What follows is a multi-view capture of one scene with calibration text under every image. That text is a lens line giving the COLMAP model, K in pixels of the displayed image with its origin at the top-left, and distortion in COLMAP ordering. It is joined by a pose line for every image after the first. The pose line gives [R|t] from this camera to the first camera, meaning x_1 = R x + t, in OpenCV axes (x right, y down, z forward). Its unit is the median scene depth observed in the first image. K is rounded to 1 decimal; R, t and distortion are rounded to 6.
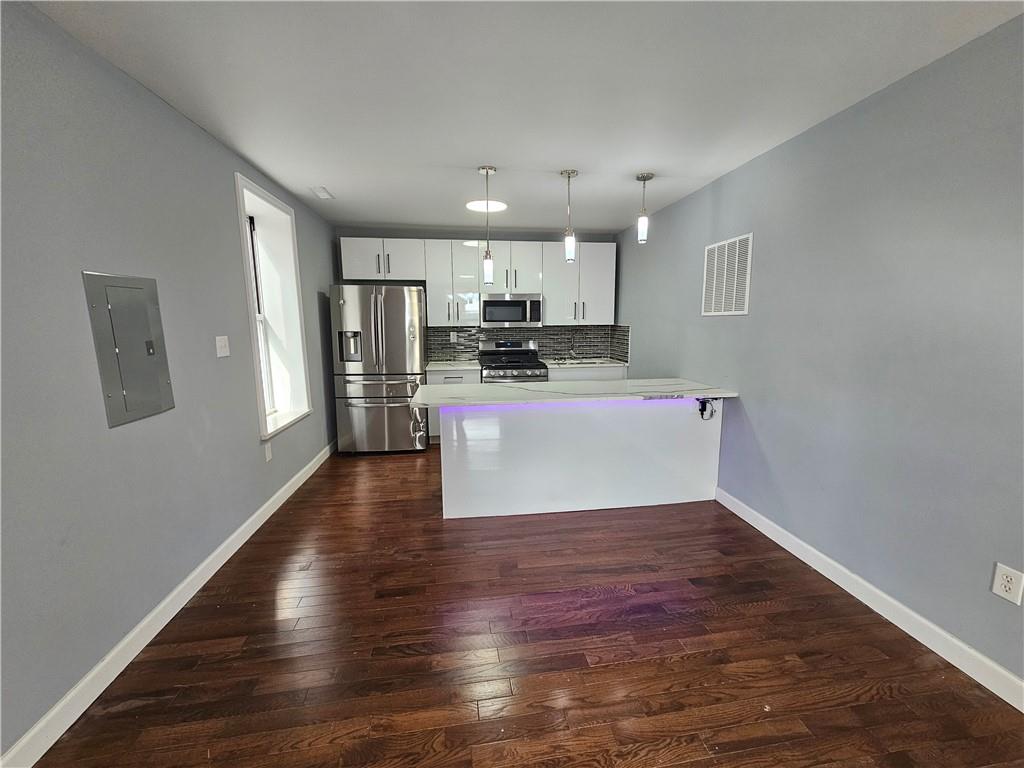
lens RADIAL K [[418.9, 0, 509.0], [0, 418.9, 387.0], [0, 0, 1]] dist [-0.001164, -0.000086]
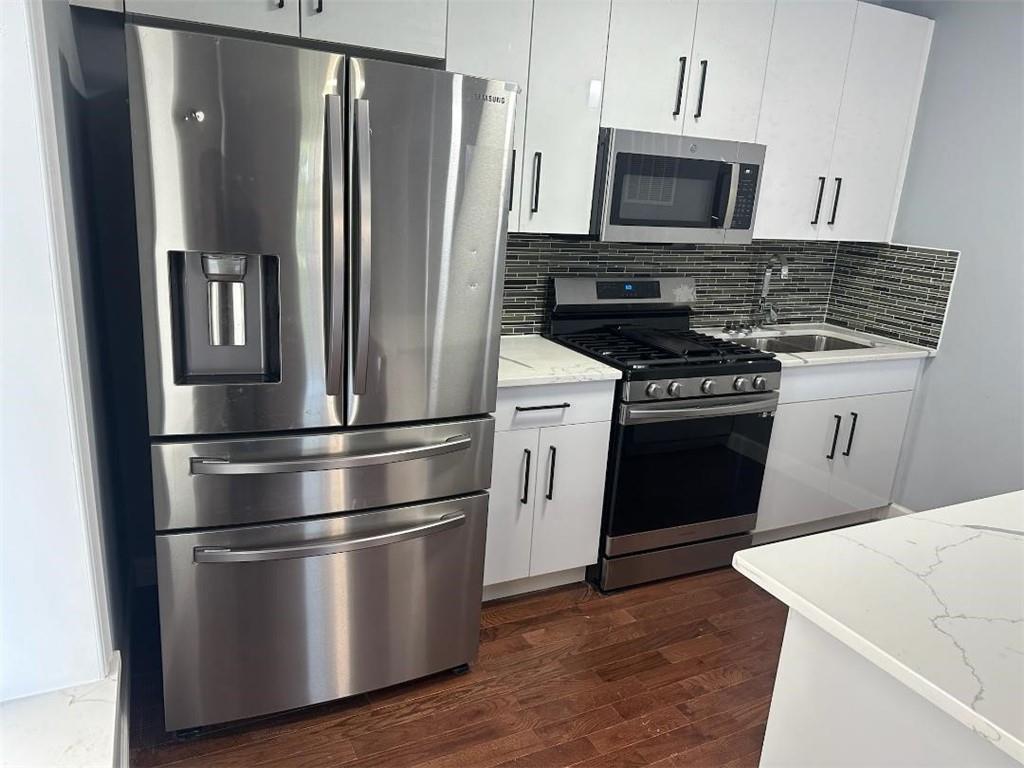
lens RADIAL K [[714.9, 0, 502.9], [0, 714.9, 394.8], [0, 0, 1]] dist [0.032053, -0.031094]
pose [[0.947425, -0.024760, 0.319019, -0.317695], [-0.017352, 0.991559, 0.128491, -0.095810], [-0.319508, -0.127271, 0.938998, 0.506485]]
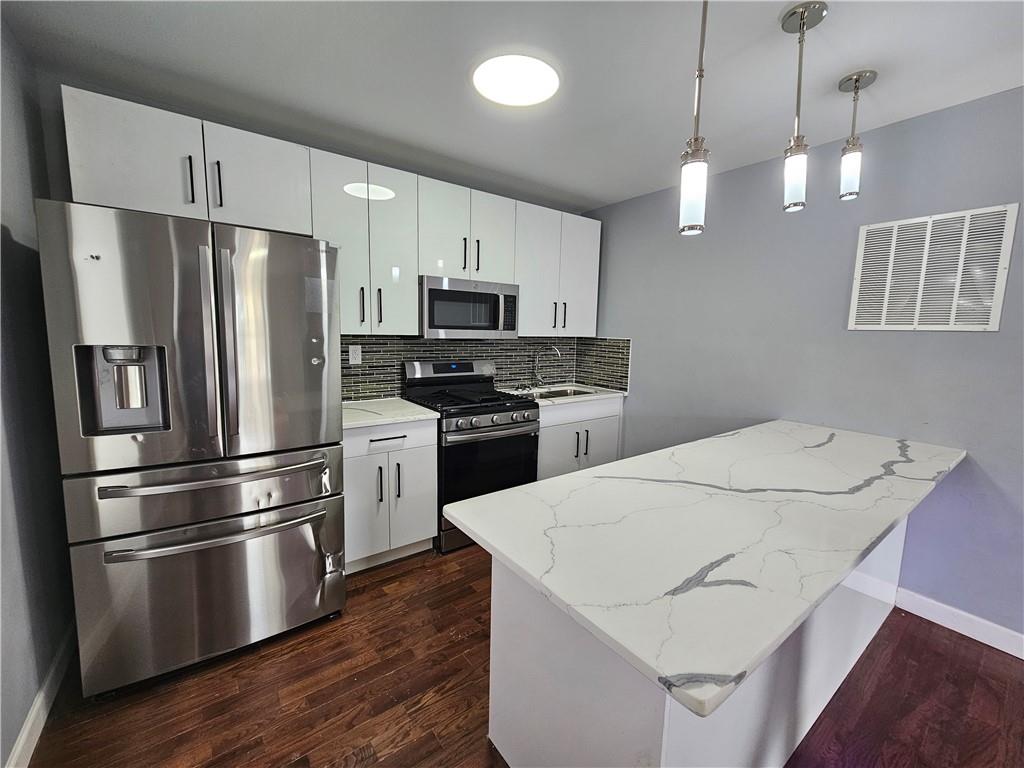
lens RADIAL K [[418.9, 0, 512.4], [0, 418.9, 386.1], [0, 0, 1]] dist [-0.001164, -0.000086]
pose [[0.874614, -0.037795, 0.483345, -0.234773], [0.047504, 0.998840, -0.007855, -0.071843], [-0.482488, 0.029831, 0.875395, 0.481085]]
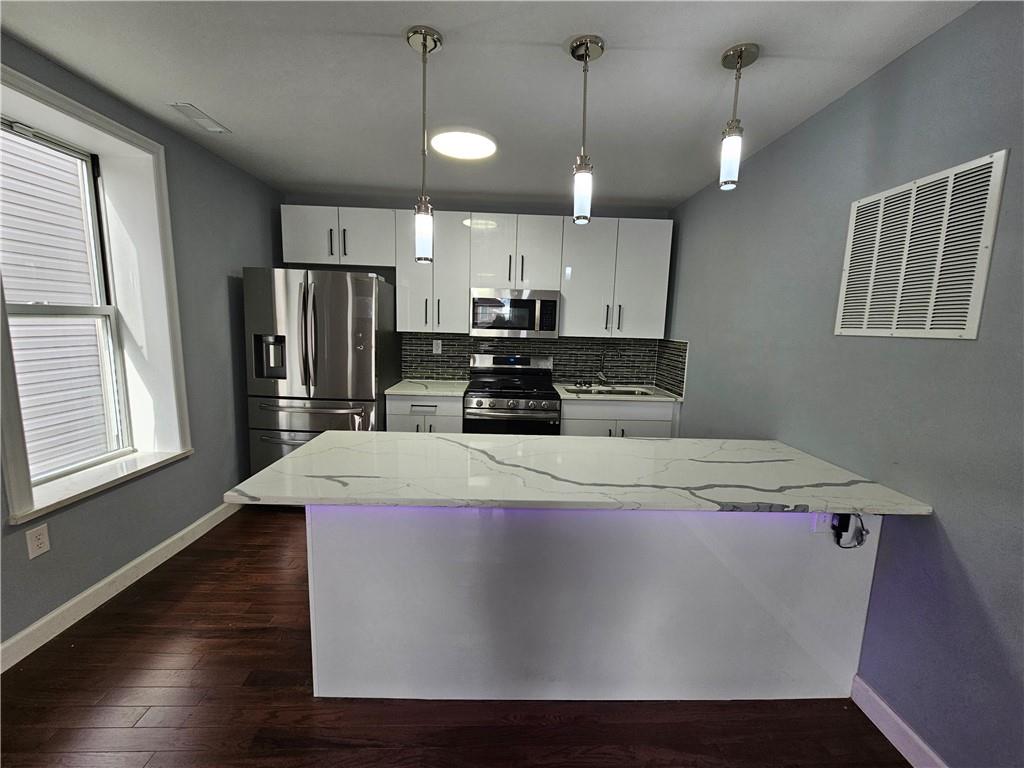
lens RADIAL K [[418.9, 0, 510.4], [0, 418.9, 385.5], [0, 0, 1]] dist [-0.001164, -0.000086]
pose [[0.993355, 0.052684, -0.102327, 0.079468], [-0.053789, 0.998520, -0.008068, -0.057152], [0.101751, 0.013518, 0.994718, 0.309872]]
